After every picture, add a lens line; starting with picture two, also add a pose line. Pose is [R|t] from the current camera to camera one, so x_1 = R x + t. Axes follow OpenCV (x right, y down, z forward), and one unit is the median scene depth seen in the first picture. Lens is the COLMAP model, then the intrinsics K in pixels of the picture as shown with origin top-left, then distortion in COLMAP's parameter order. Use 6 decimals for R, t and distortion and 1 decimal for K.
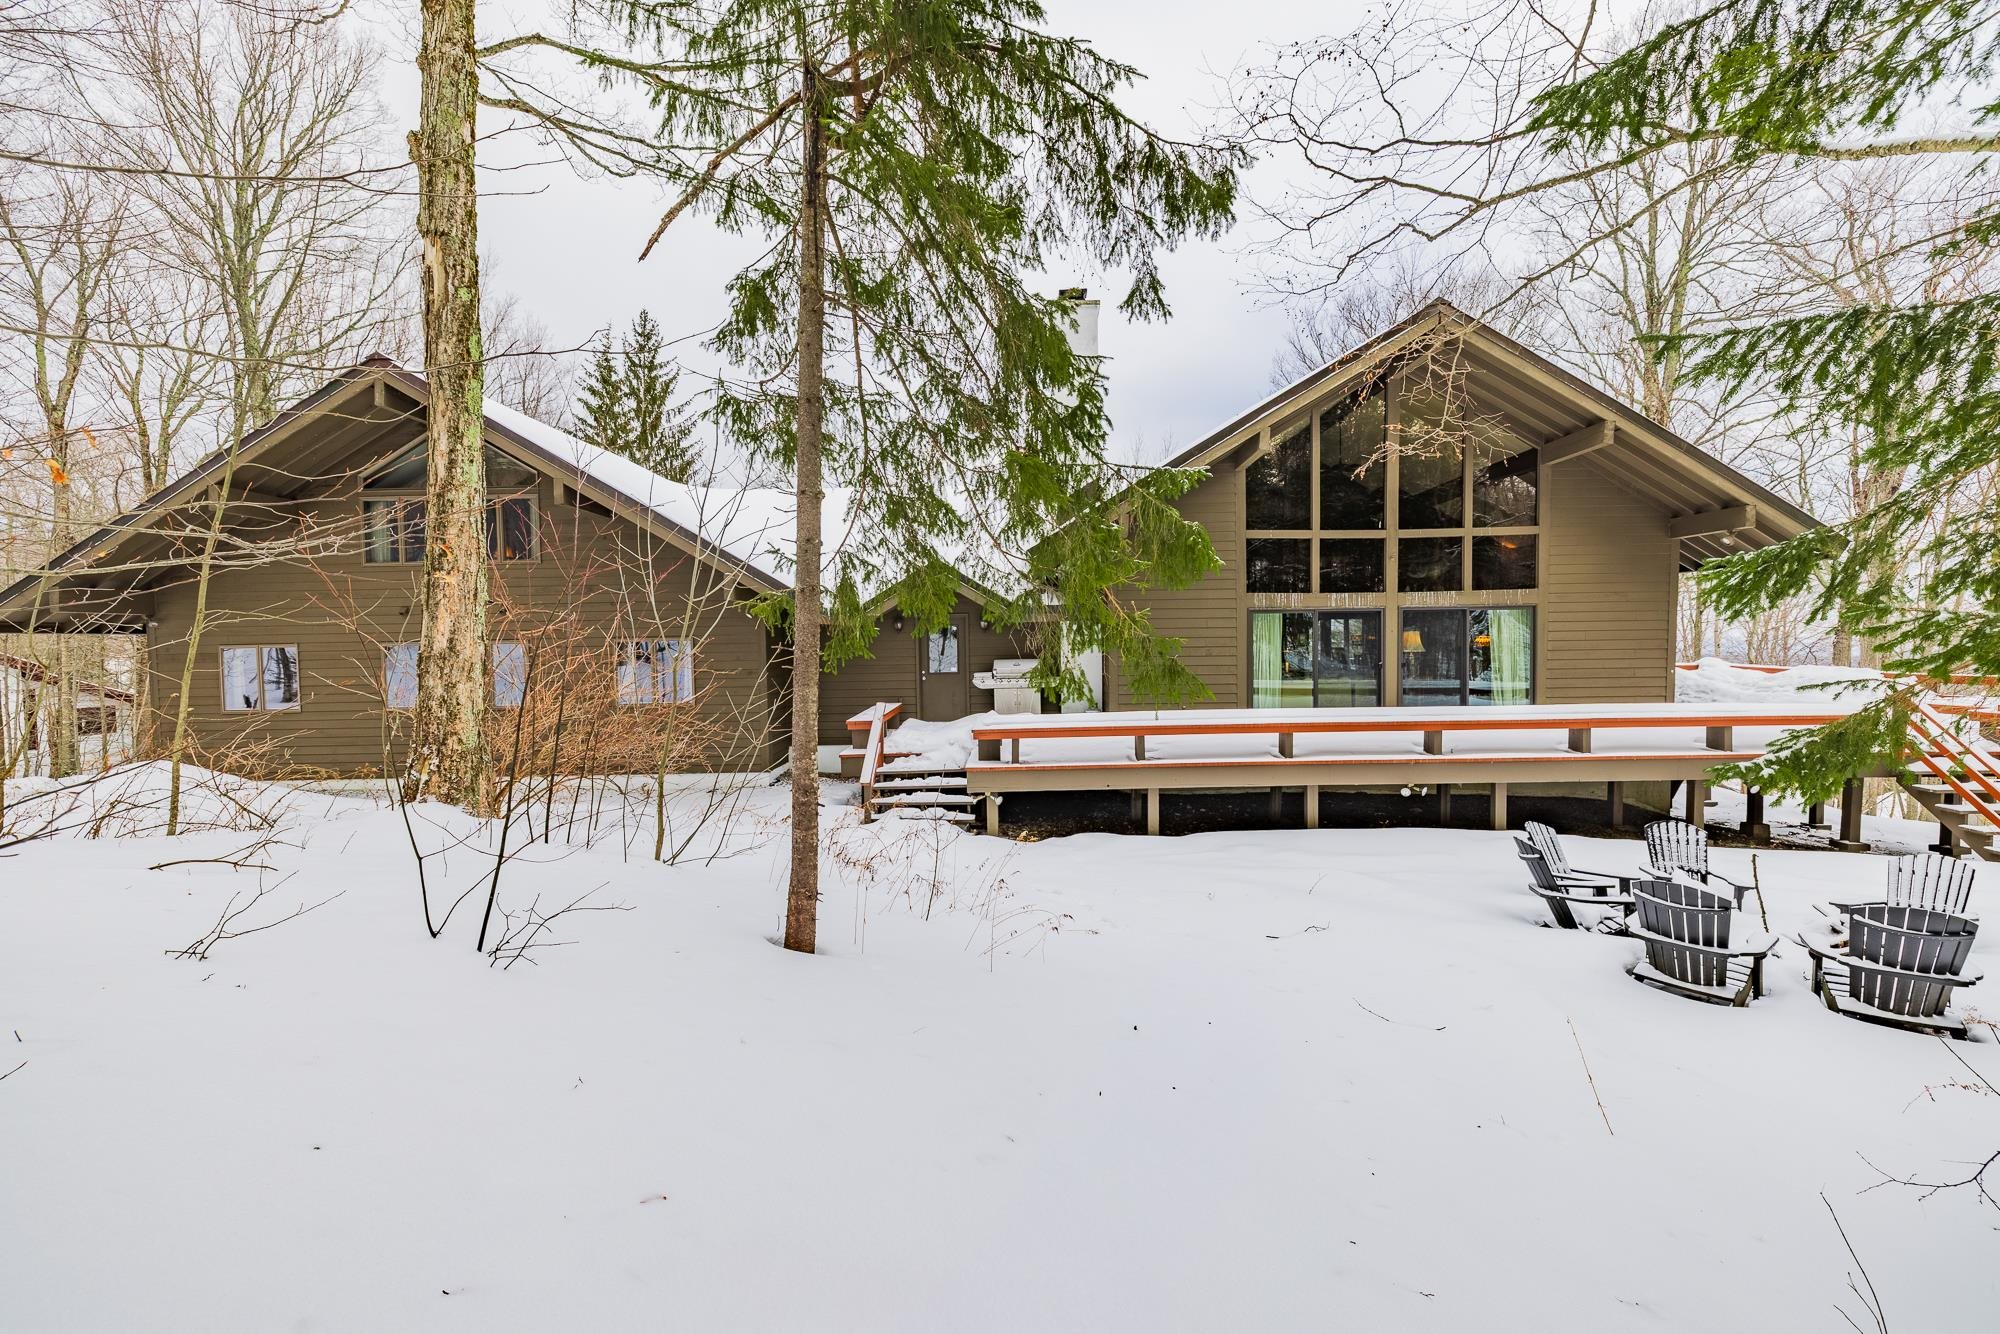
lens RADIAL K [[850.2, 0, 1002.9], [0, 850.2, 650.3], [0, 0, 1]] dist [0.001336, 0.000041]
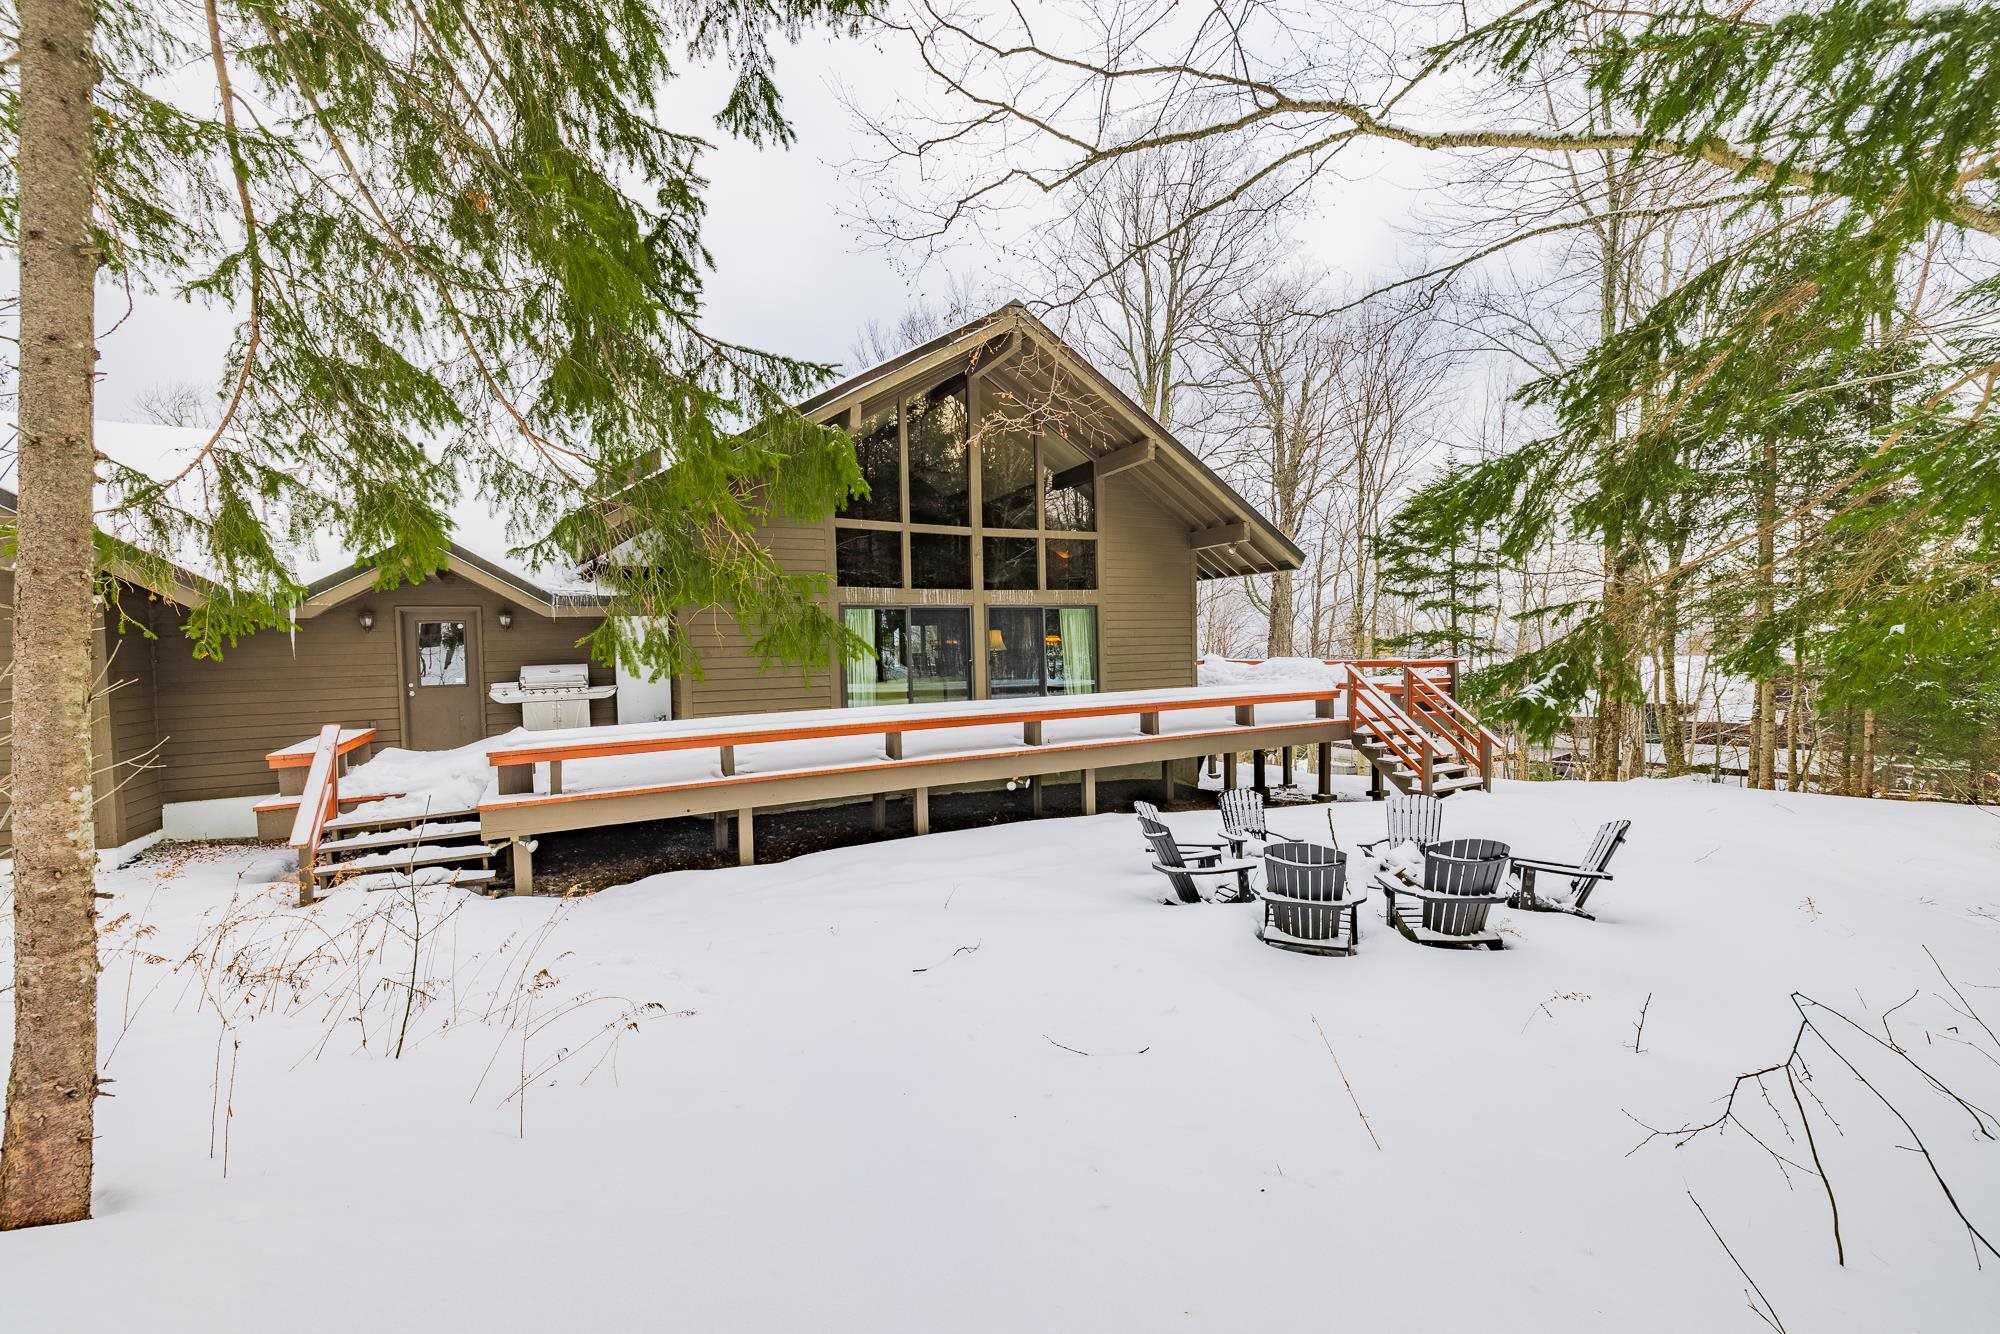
lens RADIAL K [[850.3, 0, 1002.1], [0, 850.3, 657.7], [0, 0, 1]] dist [0.007405, 0.000078]
pose [[0.876020, -0.015815, 0.482015, -0.001356], [0.023875, 0.999659, -0.010592, 0.030449], [-0.481683, 0.020787, 0.876099, 0.151236]]
